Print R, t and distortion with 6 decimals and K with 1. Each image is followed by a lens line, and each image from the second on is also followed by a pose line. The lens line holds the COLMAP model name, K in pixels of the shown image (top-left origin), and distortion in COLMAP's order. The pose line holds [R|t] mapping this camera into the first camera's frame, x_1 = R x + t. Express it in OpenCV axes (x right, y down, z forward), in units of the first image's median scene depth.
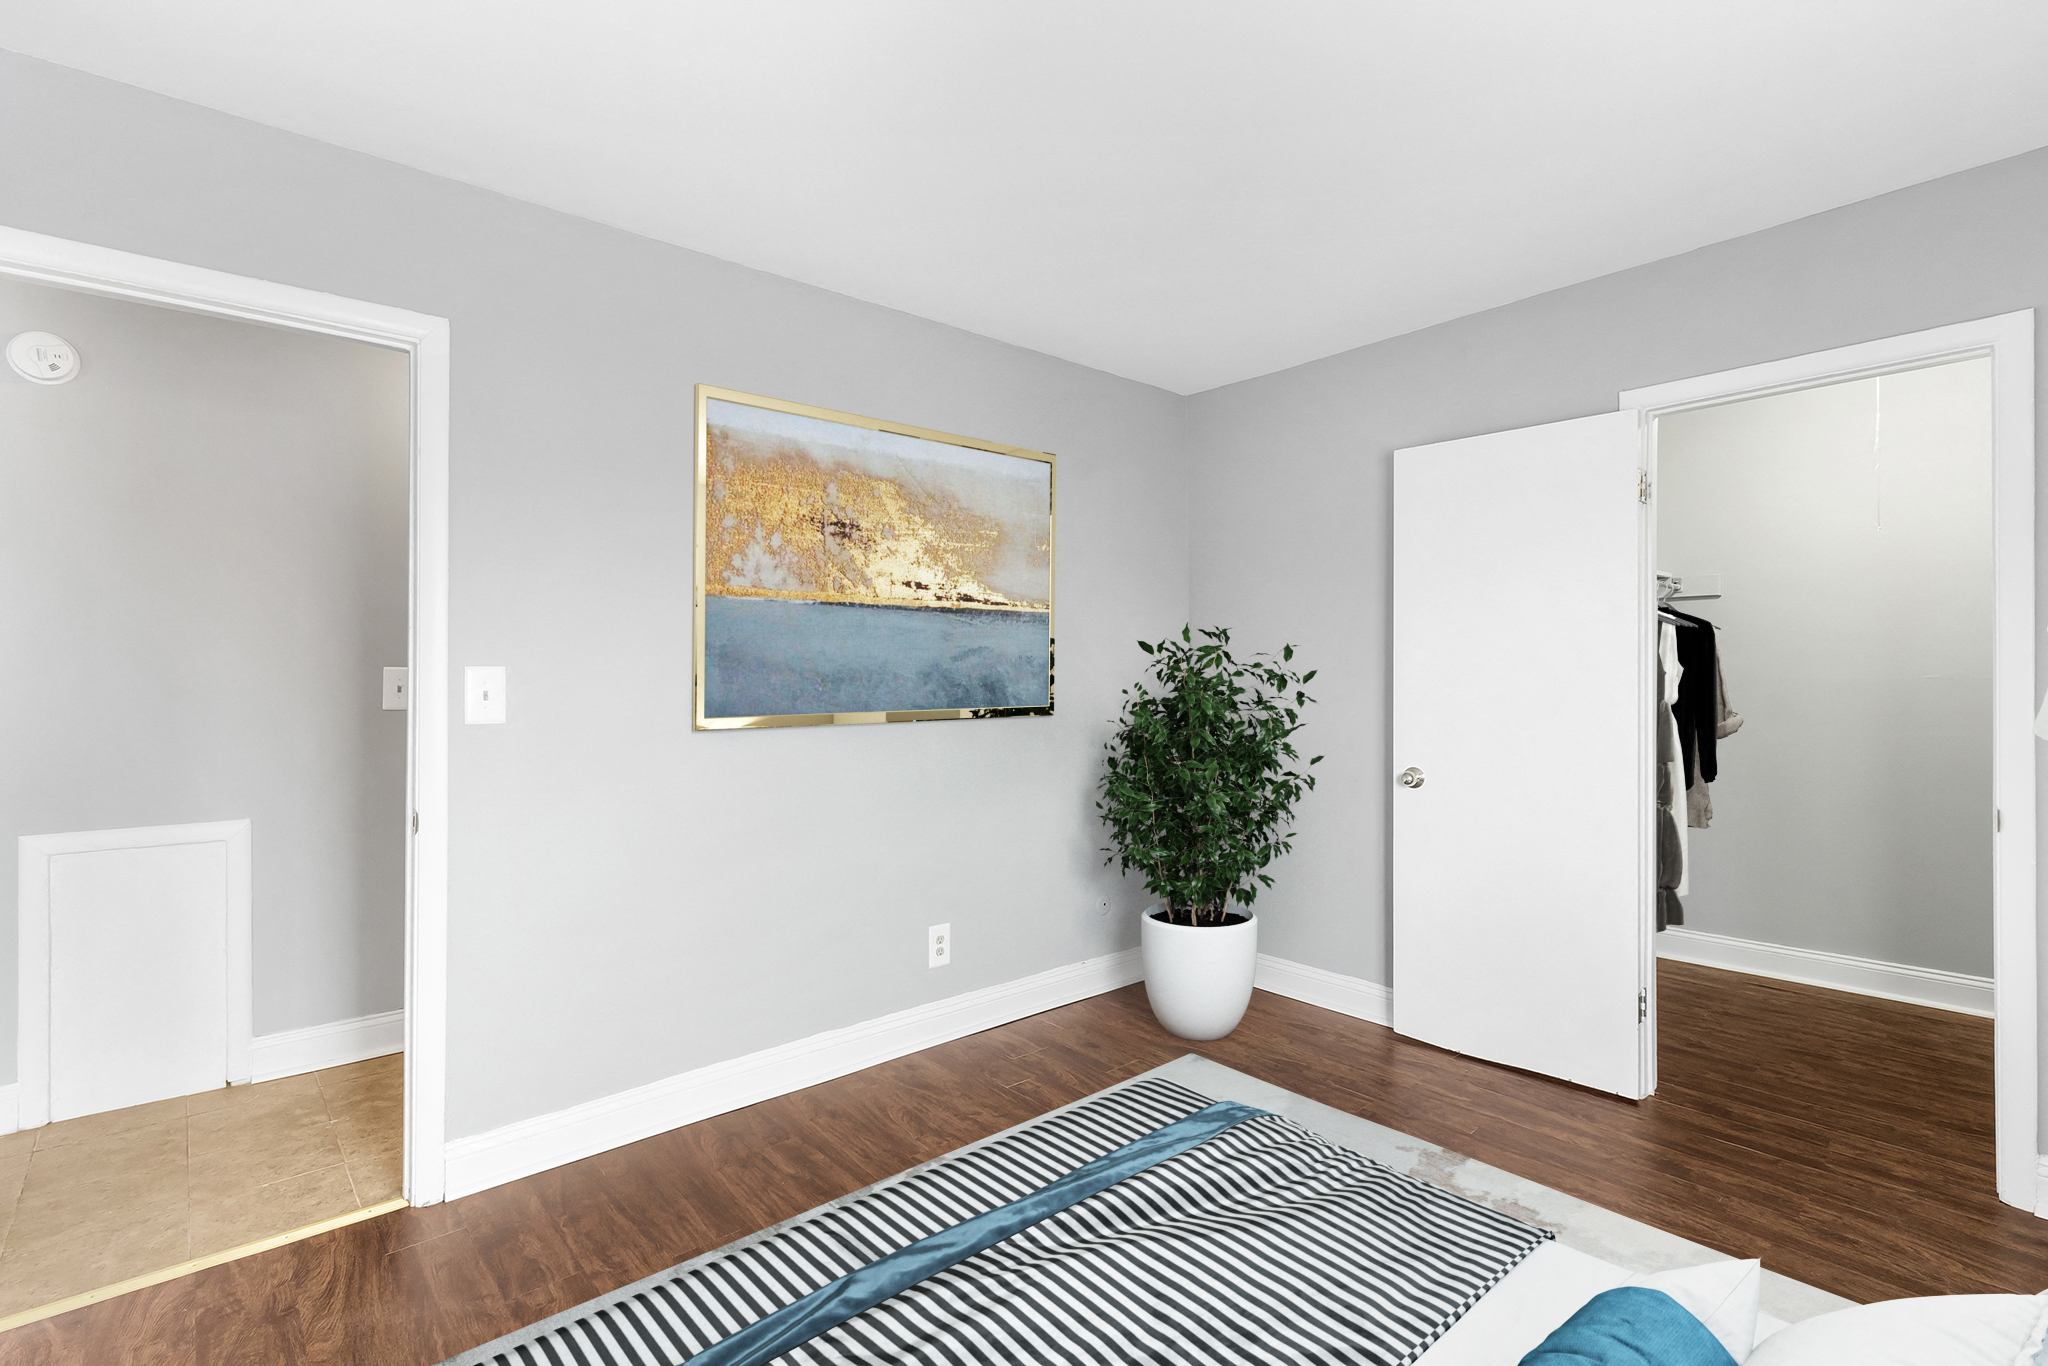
lens RADIAL K [[940.8, 0, 1020.6], [0, 940.8, 674.5], [0, 0, 1]] dist [0.000636, -0.000190]
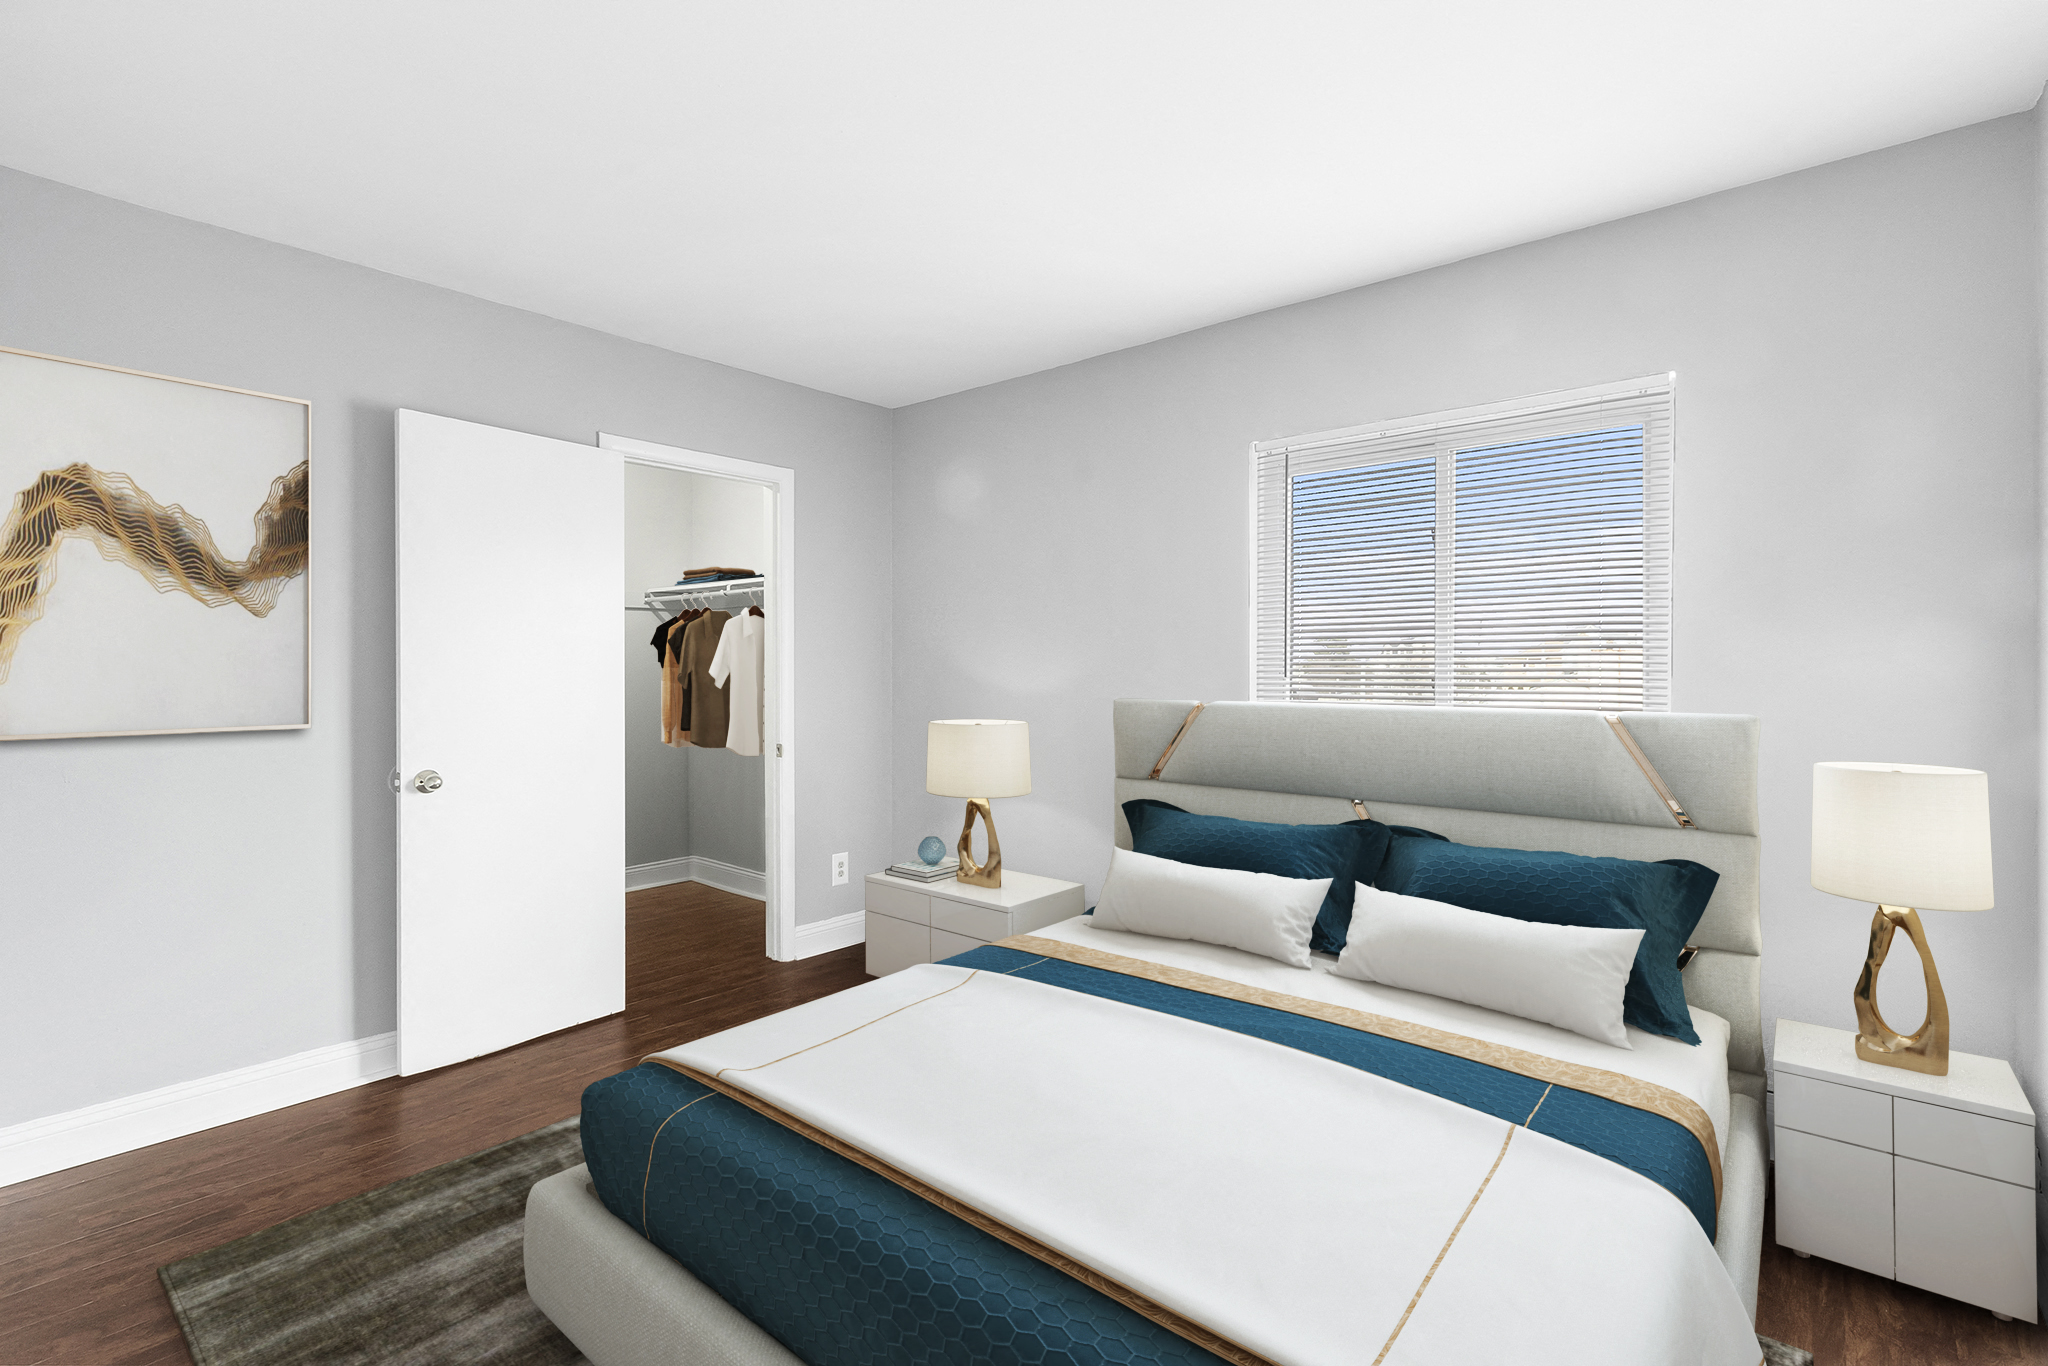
lens RADIAL K [[940.8, 0, 1020.6], [0, 940.8, 674.5], [0, 0, 1]] dist [0.000636, -0.000190]
pose [[-0.153920, -0.001158, 0.988083, -0.613712], [-0.002882, 0.999996, 0.000723, 0.006309], [-0.988079, -0.002736, -0.153922, 0.637785]]
